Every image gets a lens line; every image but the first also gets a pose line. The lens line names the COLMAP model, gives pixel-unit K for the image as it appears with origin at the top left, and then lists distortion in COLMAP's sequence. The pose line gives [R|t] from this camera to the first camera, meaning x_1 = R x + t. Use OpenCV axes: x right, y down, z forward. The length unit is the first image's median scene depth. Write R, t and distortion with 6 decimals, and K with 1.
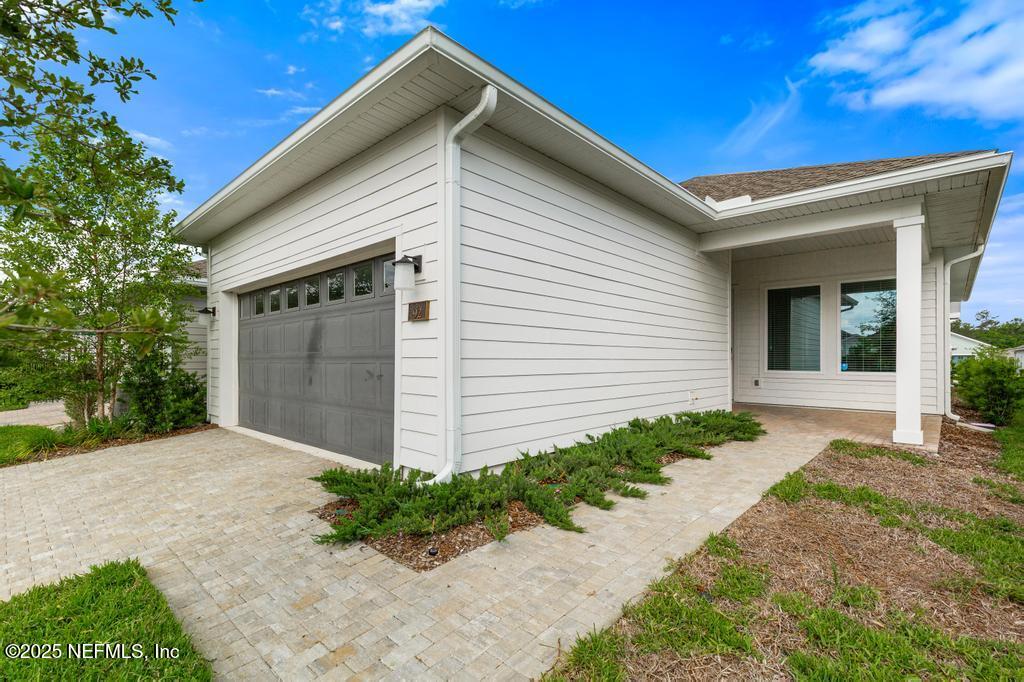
lens RADIAL K [[471.4, 0, 512.0], [0, 471.4, 341.0], [0, 0, 1]] dist [0.001257, -0.000088]
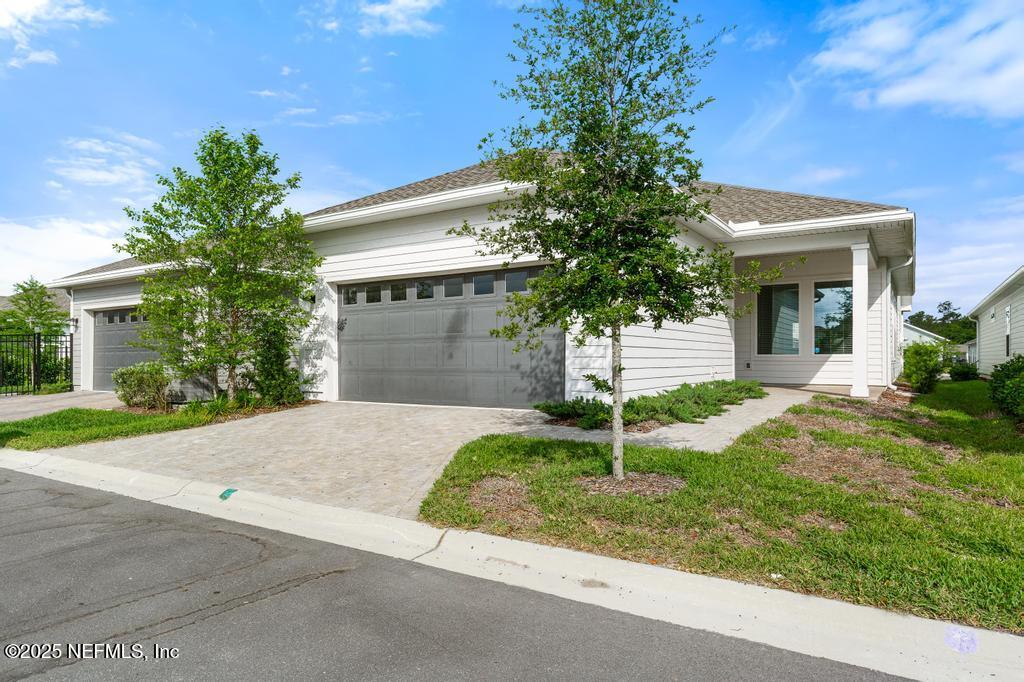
lens RADIAL K [[622.6, 0, 512.0], [0, 622.6, 341.0], [0, 0, 1]] dist [0.004073, 0.000753]
pose [[0.984933, 0.000976, 0.172935, -0.454454], [-0.002765, 0.999945, 0.010105, 0.020912], [-0.172915, -0.010430, 0.984881, -0.587420]]
